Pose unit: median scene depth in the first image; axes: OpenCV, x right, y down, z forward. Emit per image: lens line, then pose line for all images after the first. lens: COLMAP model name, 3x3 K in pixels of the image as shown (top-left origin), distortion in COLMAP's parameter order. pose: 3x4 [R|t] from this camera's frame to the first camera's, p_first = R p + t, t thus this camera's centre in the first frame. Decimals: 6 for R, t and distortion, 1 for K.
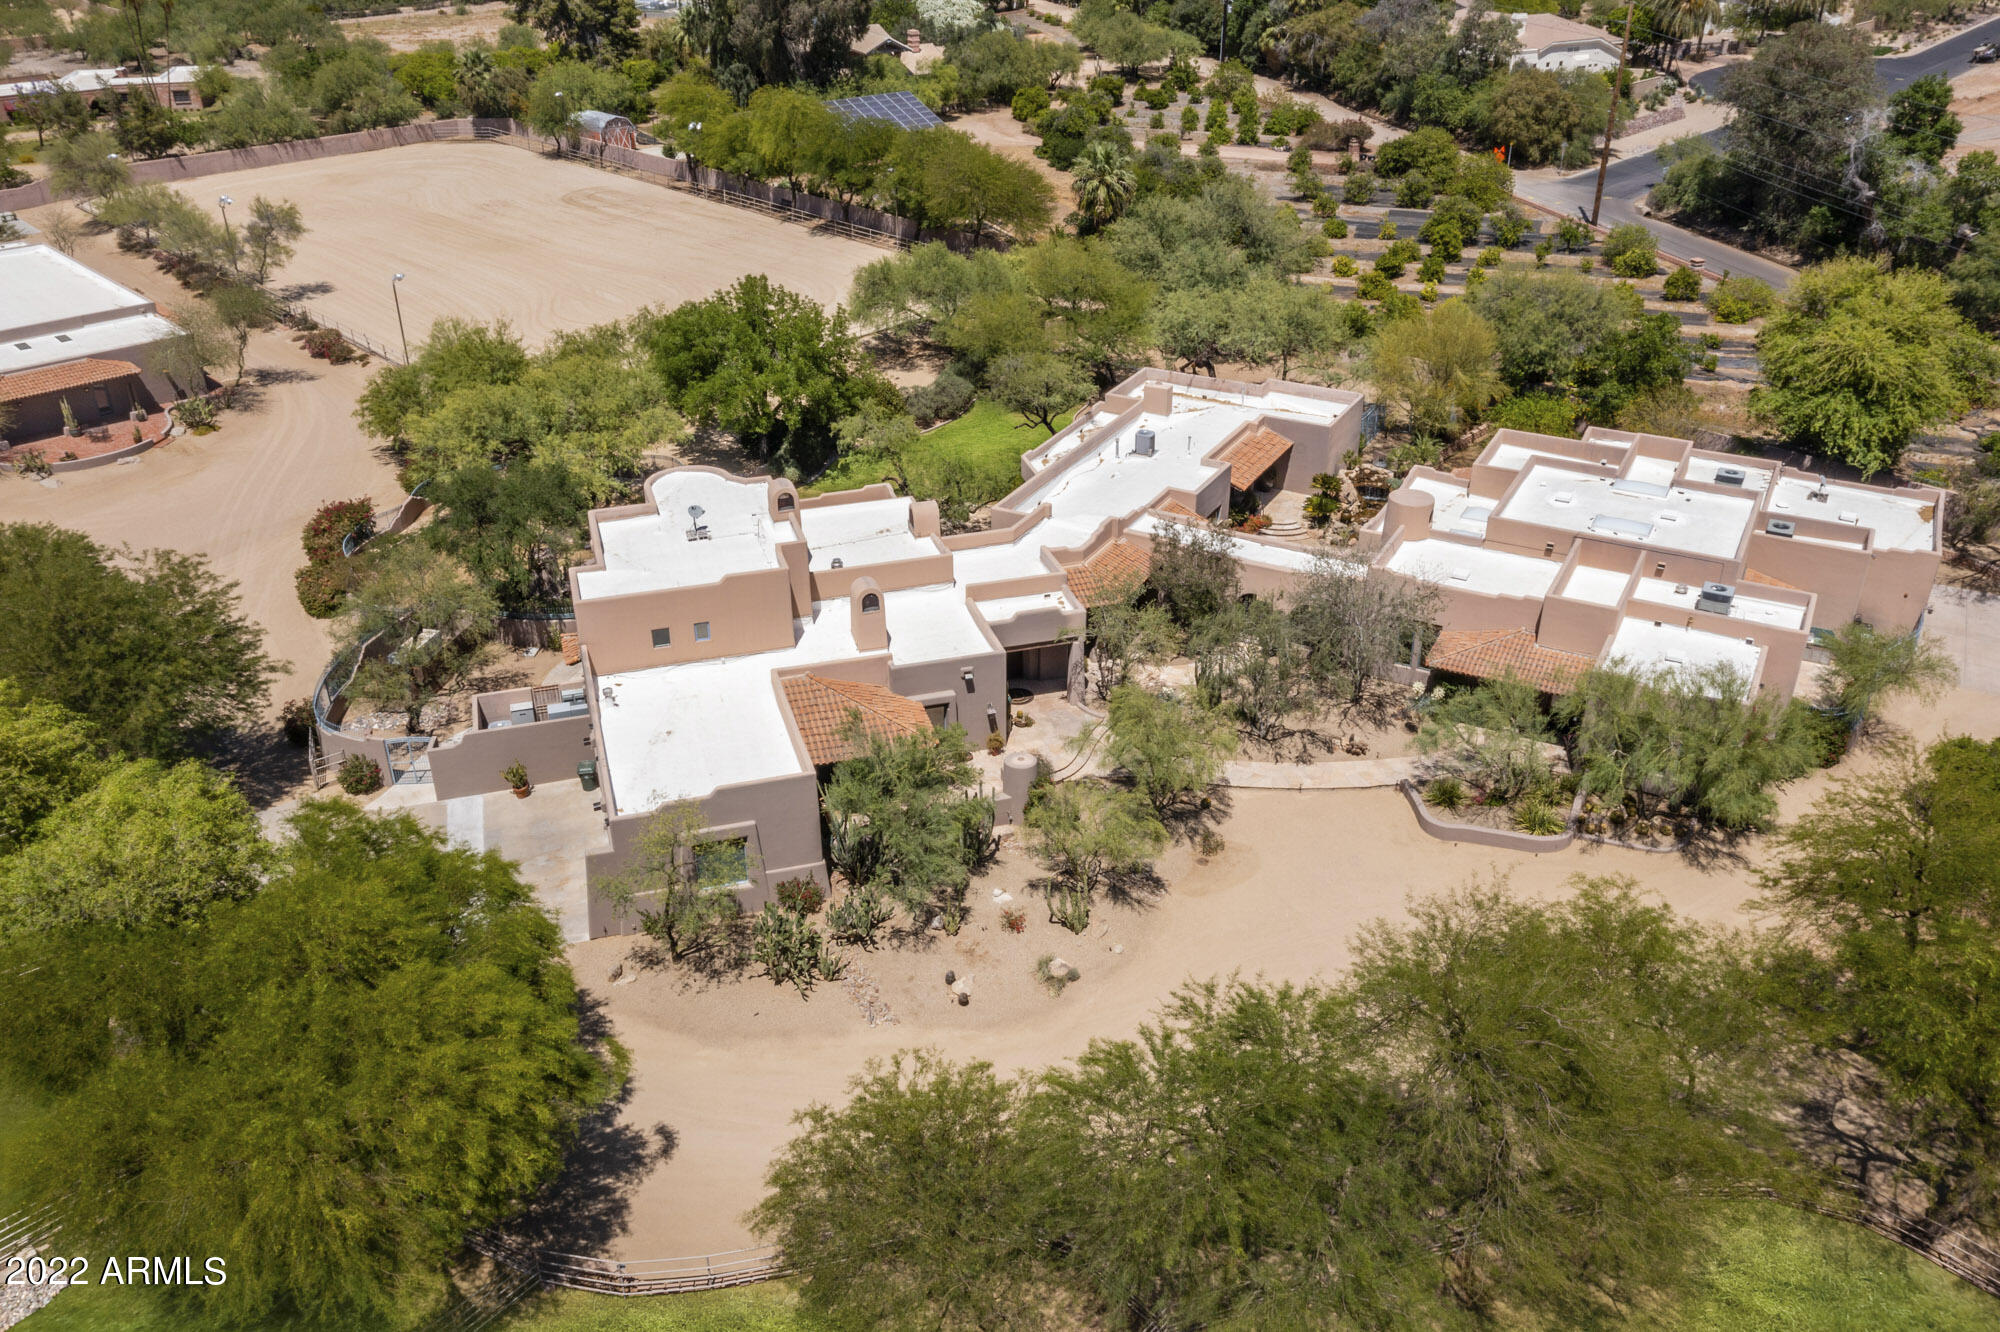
lens RADIAL K [[1592.2, 0, 1000.0], [0, 1592.2, 666.0], [0, 0, 1]] dist [0.001948, -0.002193]
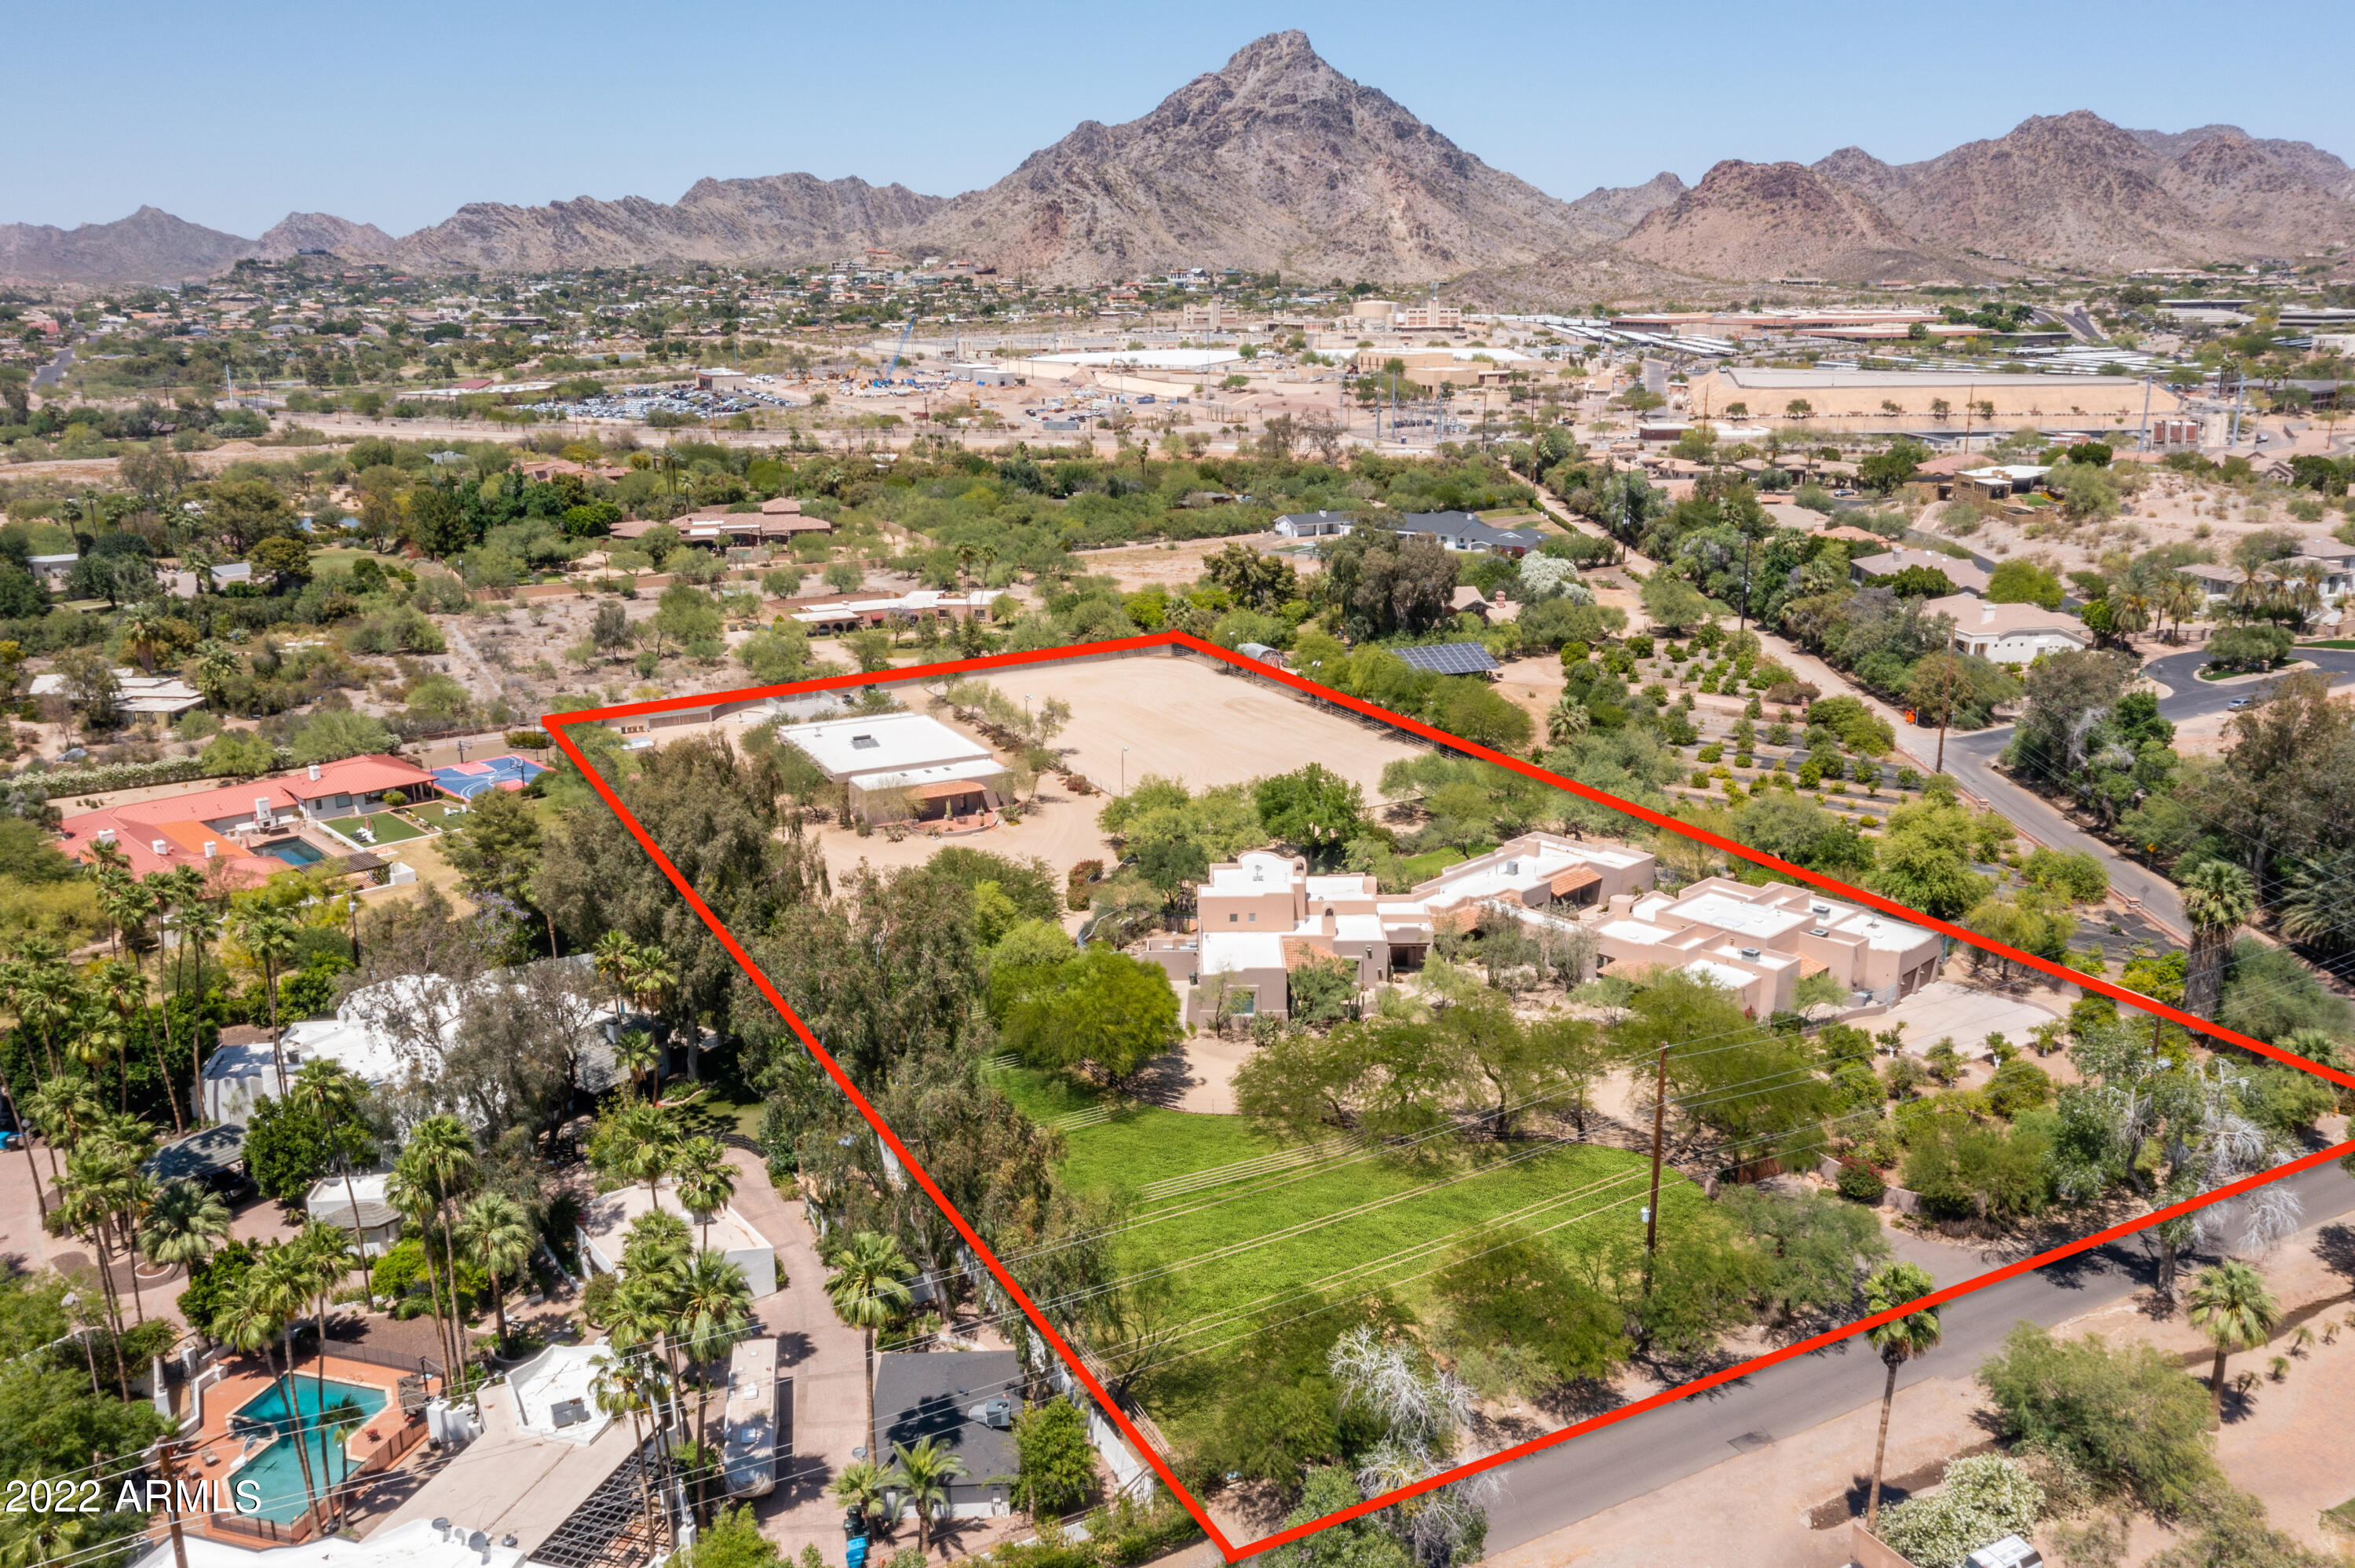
lens RADIAL K [[1874.6, 0, 1177.5], [0, 1874.6, 784.0], [0, 0, 1]] dist [0.001948, -0.002193]
pose [[0.956536, 0.075987, -0.281539, 0.275440], [-0.138101, 0.968365, -0.207841, 0.225790], [0.256840, 0.237688, 0.936770, -0.959416]]
